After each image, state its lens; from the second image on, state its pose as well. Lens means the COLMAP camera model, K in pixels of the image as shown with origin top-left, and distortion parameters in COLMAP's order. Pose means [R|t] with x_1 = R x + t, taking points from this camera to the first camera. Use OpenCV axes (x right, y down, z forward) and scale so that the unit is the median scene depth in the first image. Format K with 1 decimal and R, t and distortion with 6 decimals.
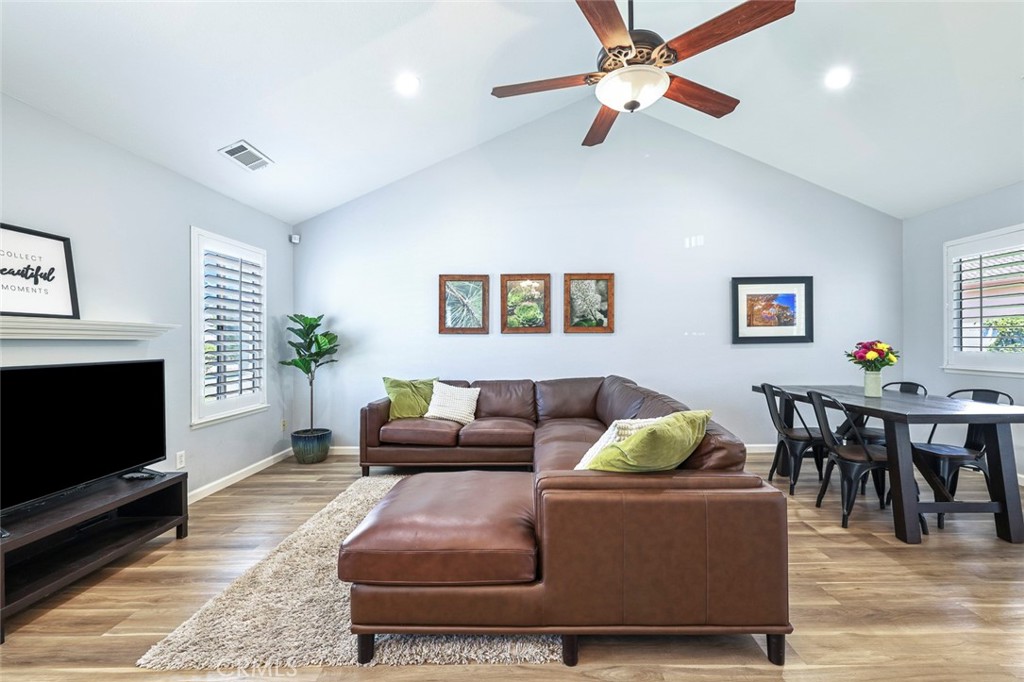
lens RADIAL K [[429.2, 0, 512.0], [0, 429.2, 341.0], [0, 0, 1]] dist [-0.000871, 0.000146]
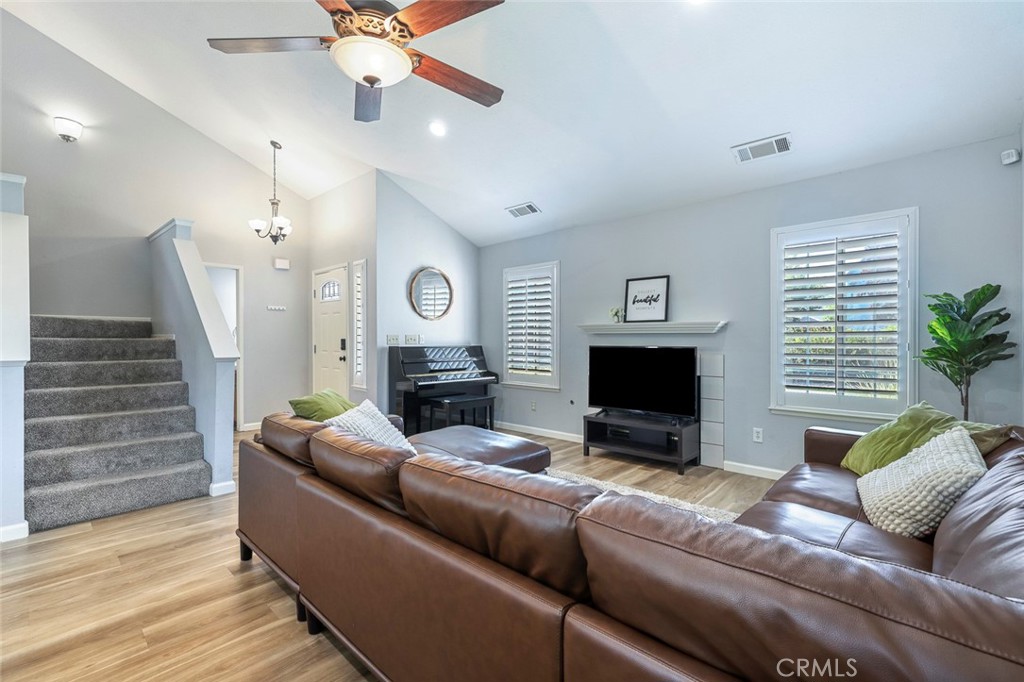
lens RADIAL K [[439.1, 0, 531.0], [0, 439.1, 337.3], [0, 0, 1]] dist [-0.037129, 0.000160]
pose [[-0.628946, 0.013130, -0.777338, 0.389583], [0.010061, 0.999911, 0.008749, -0.004166], [0.777384, -0.002318, -0.629023, 0.926139]]
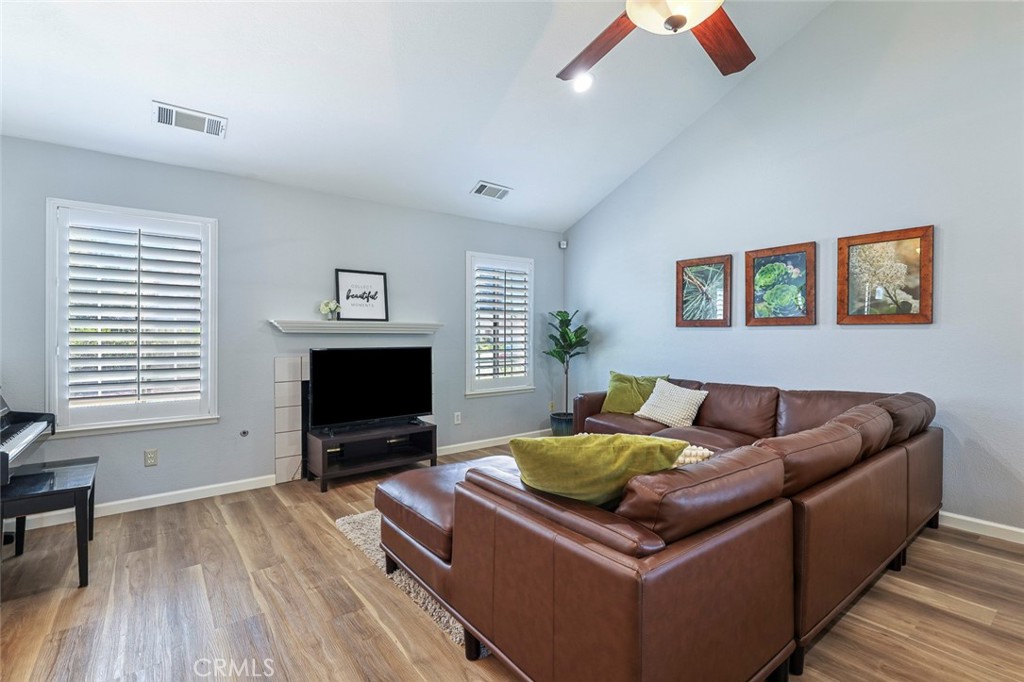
lens RADIAL K [[448.0, 0, 506.1], [0, 448.0, 336.5], [0, 0, 1]] dist [0.001775, 0.000168]
pose [[0.636971, 0.009516, -0.770829, 0.341194], [-0.003270, 0.999948, 0.009642, -0.005041], [0.770880, -0.003621, 0.636970, 0.134435]]
